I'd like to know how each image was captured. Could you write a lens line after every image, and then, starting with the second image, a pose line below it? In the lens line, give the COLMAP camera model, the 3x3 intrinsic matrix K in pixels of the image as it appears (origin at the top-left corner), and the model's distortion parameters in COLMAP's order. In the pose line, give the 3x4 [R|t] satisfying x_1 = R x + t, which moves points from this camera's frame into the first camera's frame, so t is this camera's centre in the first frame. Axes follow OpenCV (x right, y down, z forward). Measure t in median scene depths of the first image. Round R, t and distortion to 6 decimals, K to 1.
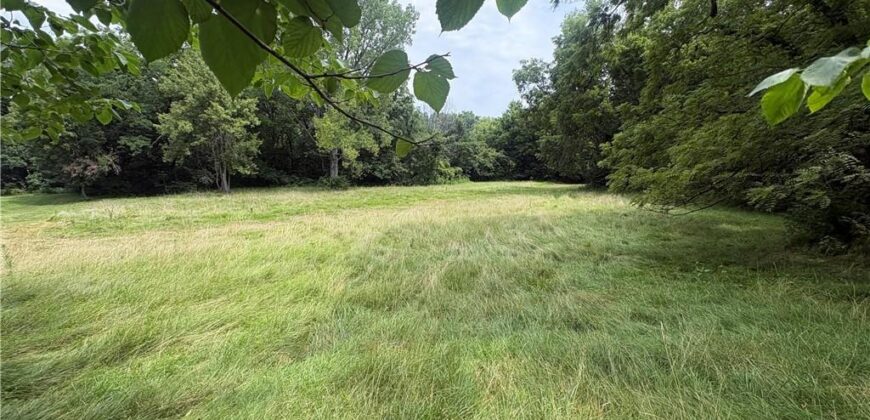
lens RADIAL K [[328.3, 0, 435.0], [0, 328.3, 210.0], [0, 0, 1]] dist [0.000096, 0.000013]
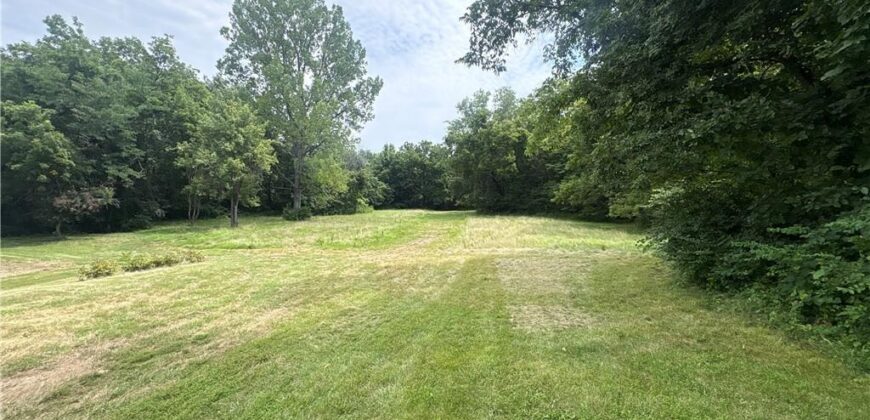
lens RADIAL K [[328.3, 0, 435.0], [0, 328.3, 210.0], [0, 0, 1]] dist [0.000096, 0.000013]
pose [[0.844645, -0.016827, 0.535062, -0.424364], [0.063139, 0.995661, -0.068359, 0.008515], [-0.531590, 0.091523, 0.842042, -0.132766]]
